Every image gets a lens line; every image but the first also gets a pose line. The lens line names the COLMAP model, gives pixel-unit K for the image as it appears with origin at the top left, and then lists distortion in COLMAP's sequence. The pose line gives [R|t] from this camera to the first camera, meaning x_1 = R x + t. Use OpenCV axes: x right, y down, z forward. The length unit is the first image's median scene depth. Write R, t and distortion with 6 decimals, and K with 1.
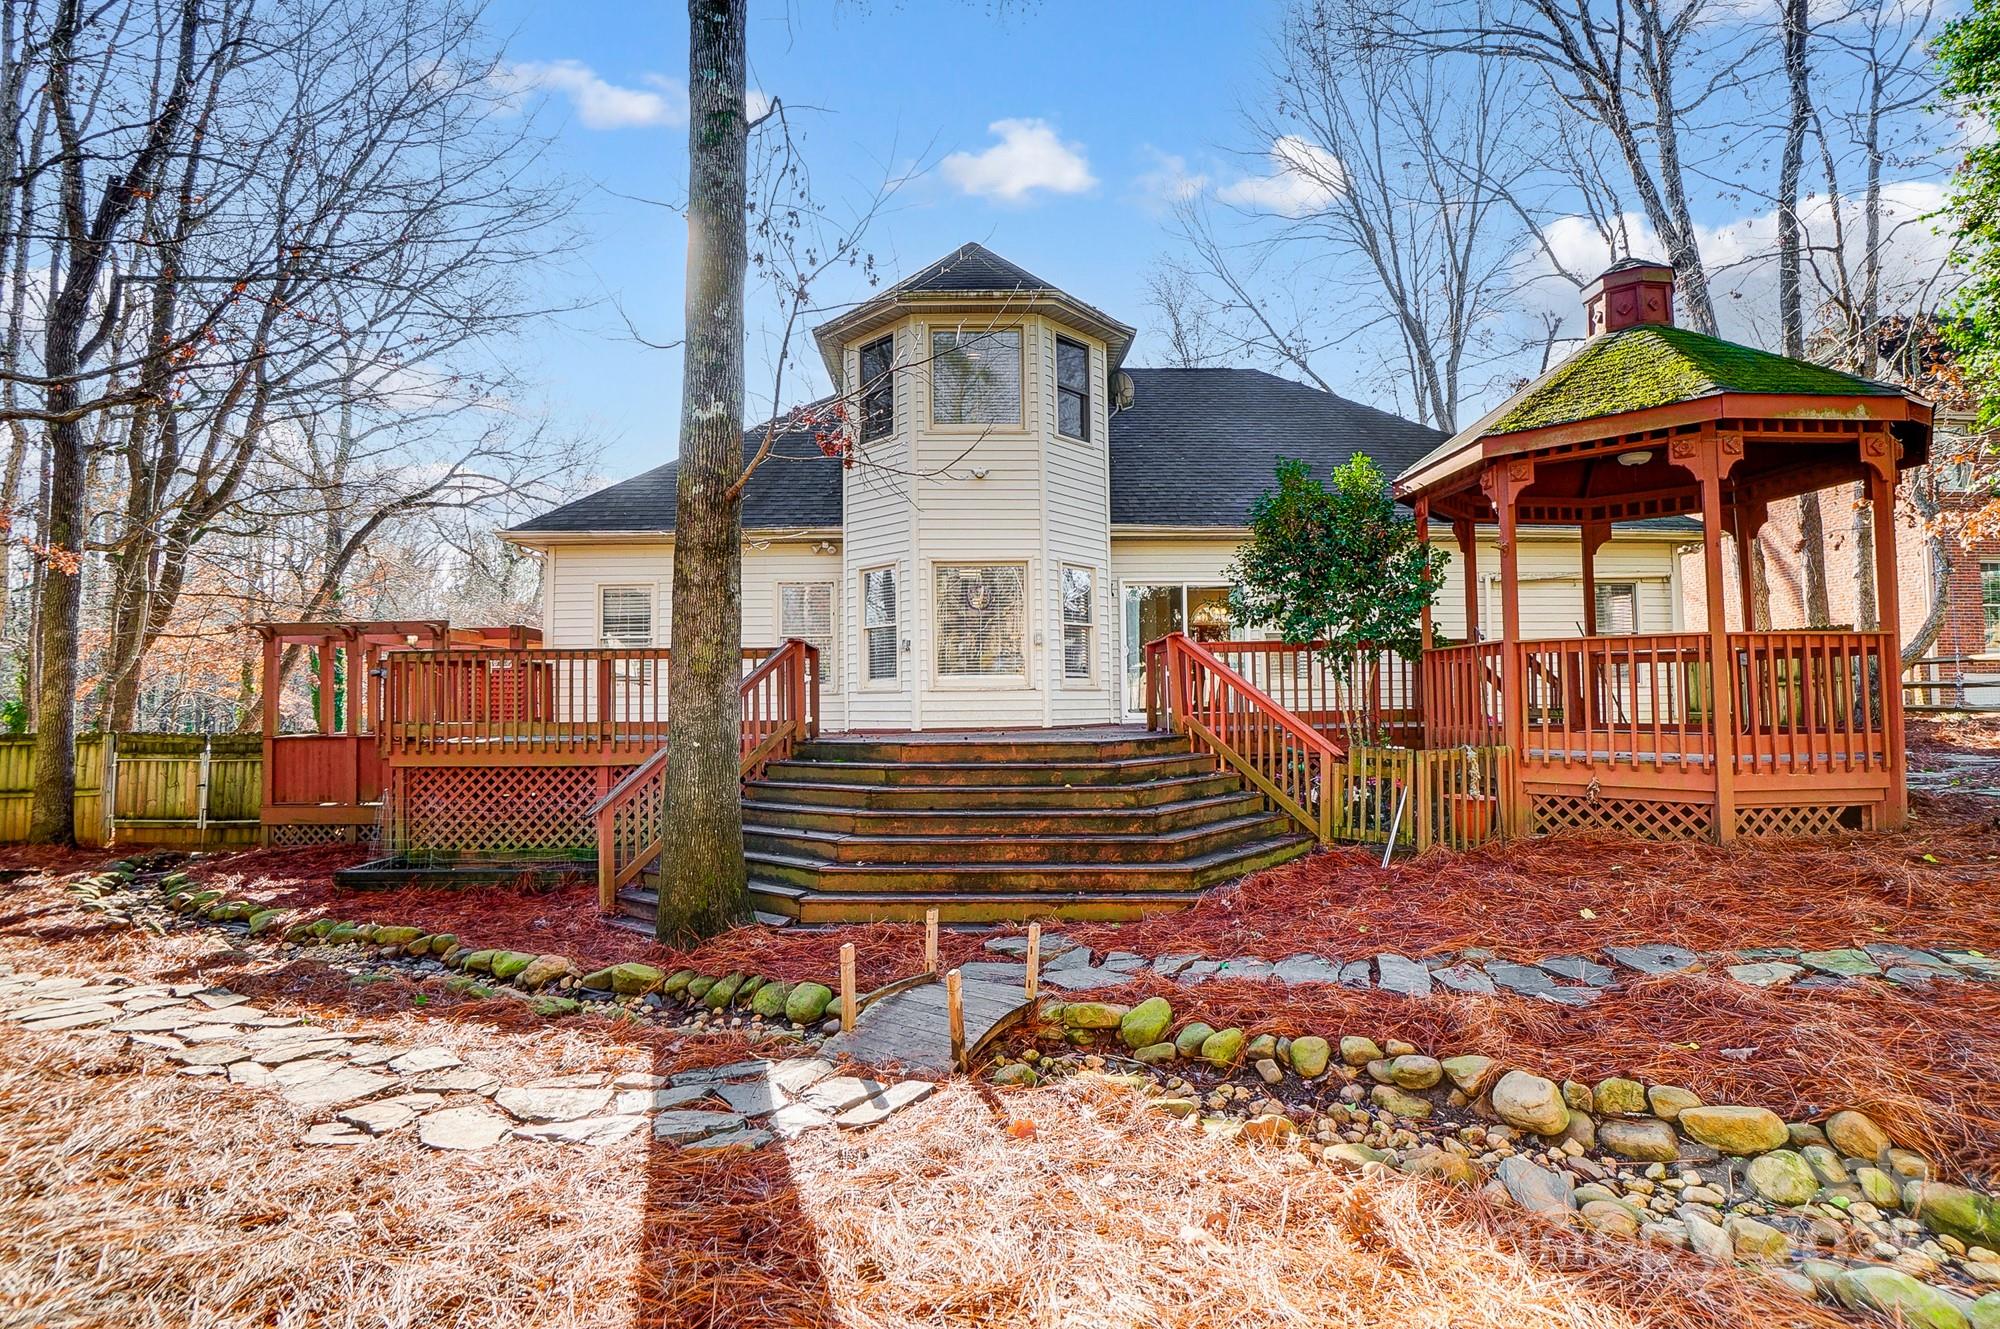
lens RADIAL K [[896.4, 0, 994.4], [0, 896.4, 667.0], [0, 0, 1]] dist [-0.057079, 0.019432]
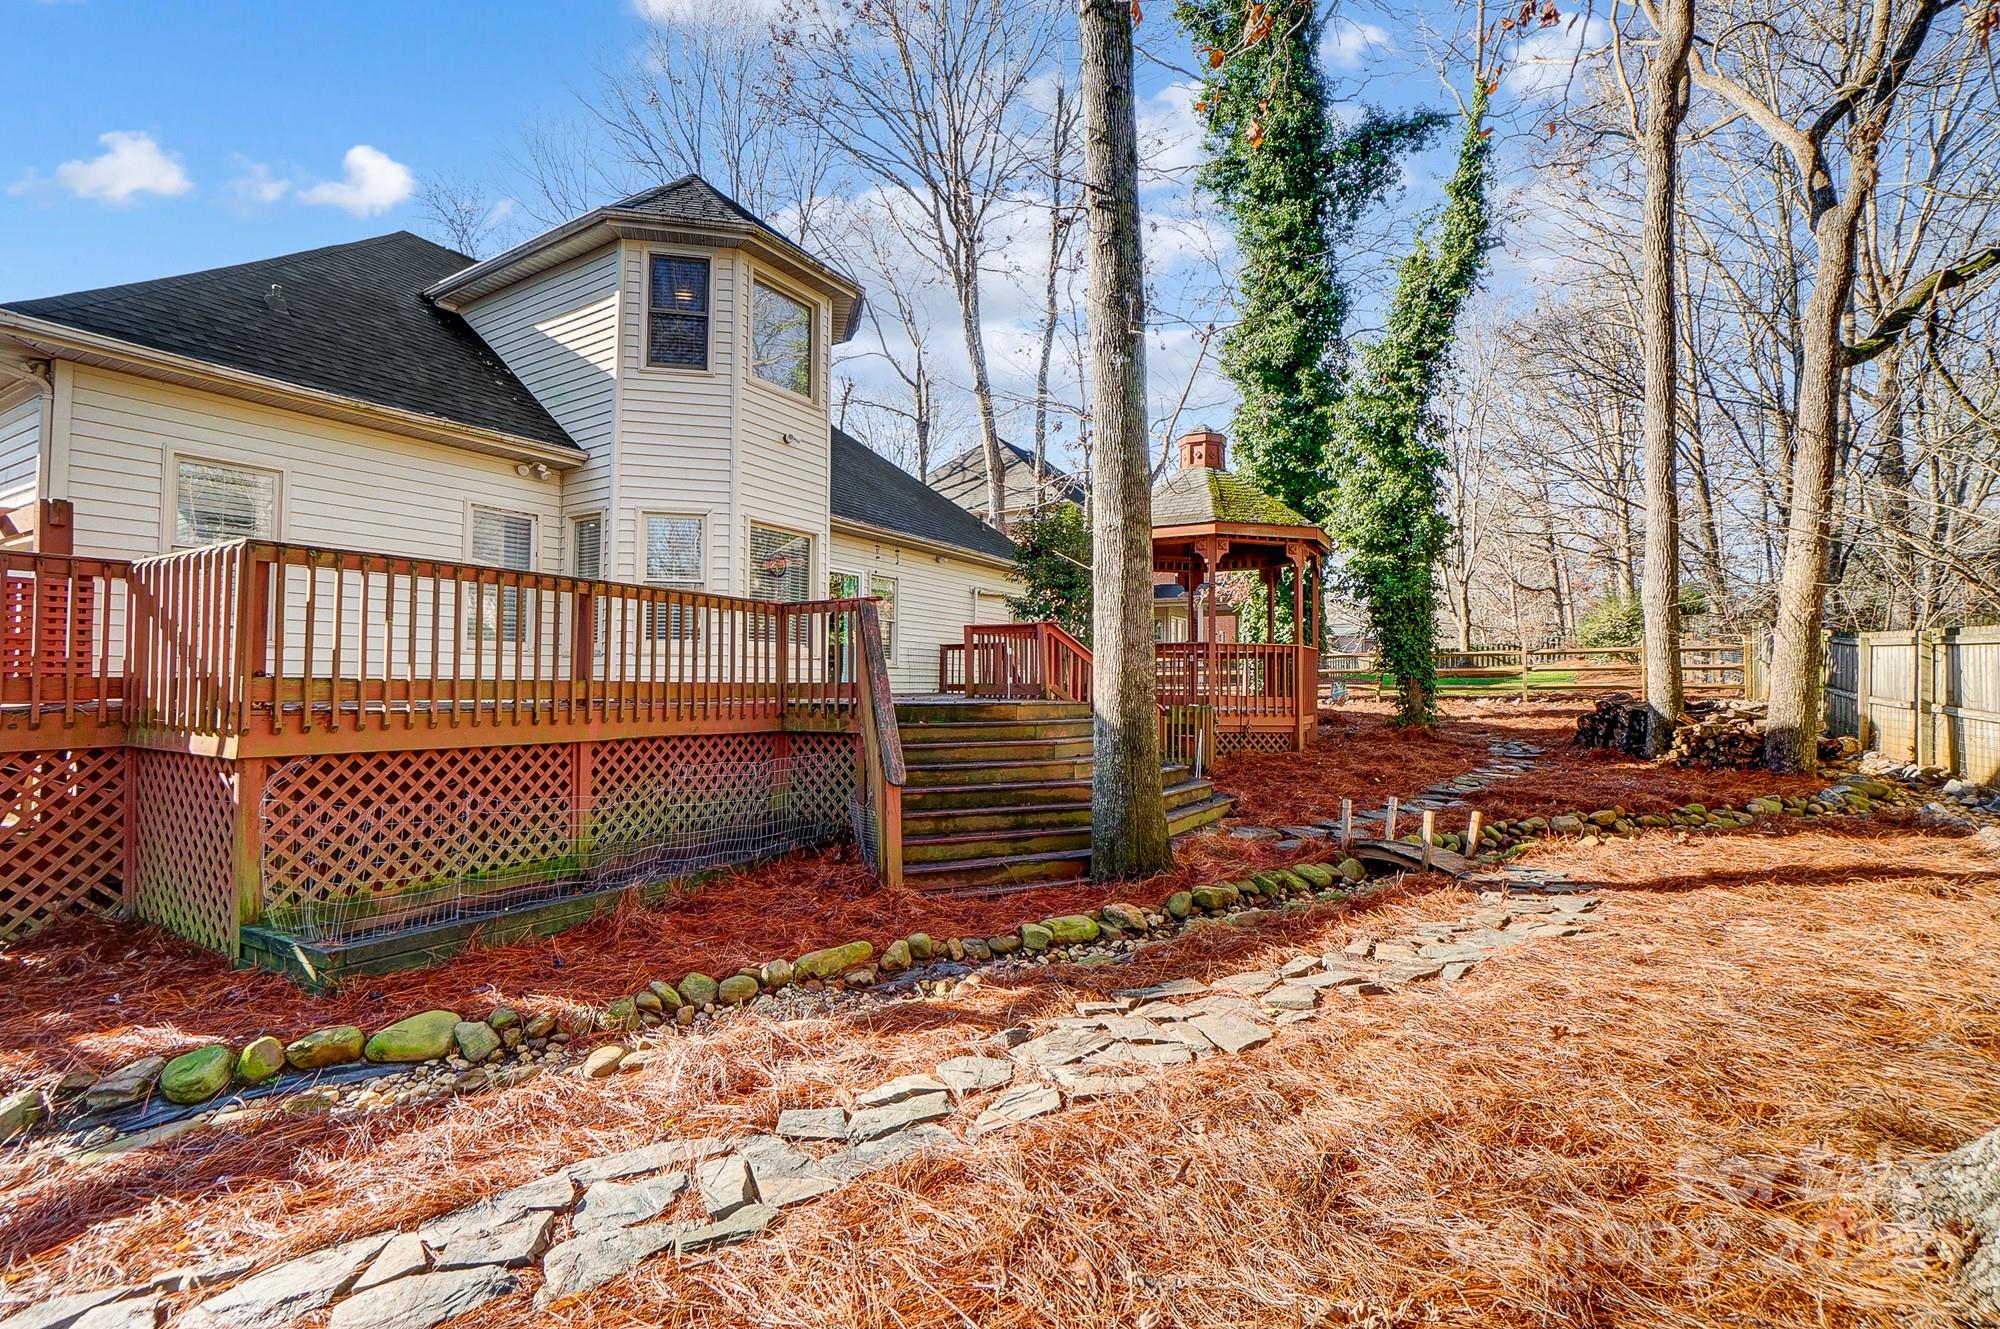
lens RADIAL K [[896.4, 0, 994.4], [0, 896.4, 667.0], [0, 0, 1]] dist [-0.057079, 0.019432]
pose [[0.541380, 0.032924, 0.840133, -0.873109], [-0.042349, 0.999032, -0.011861, 0.045896], [-0.839711, -0.029157, 0.542250, 0.337183]]
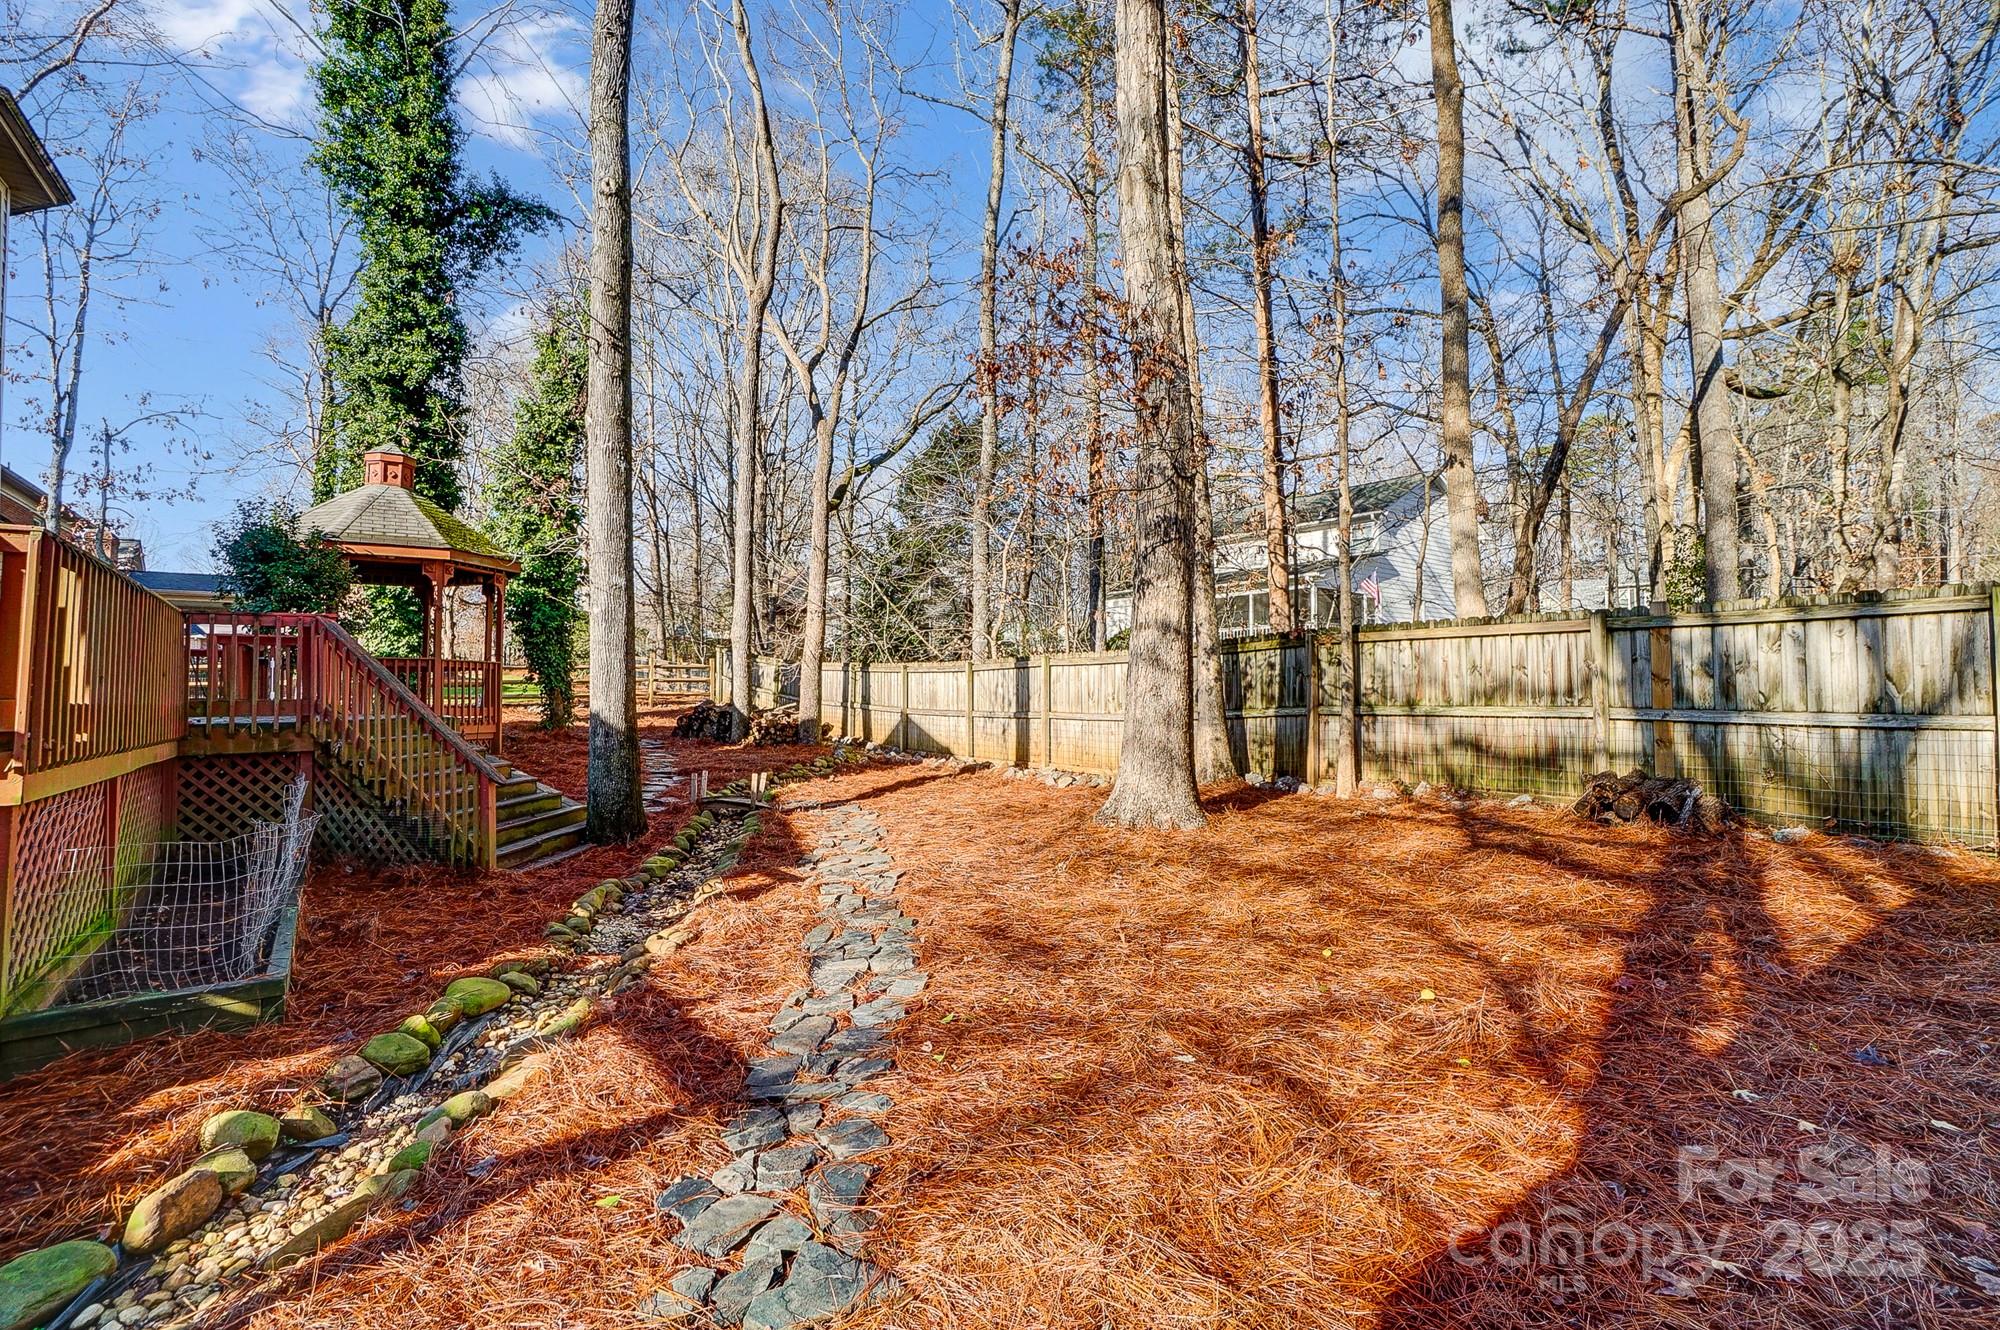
lens RADIAL K [[896.4, 0, 994.4], [0, 896.4, 667.5], [0, 0, 1]] dist [-0.057079, 0.019432]
pose [[-0.544739, 0.039129, 0.837692, -1.278318], [-0.016557, 0.998214, -0.057394, 0.061033], [-0.838442, -0.045135, -0.543119, 0.826640]]
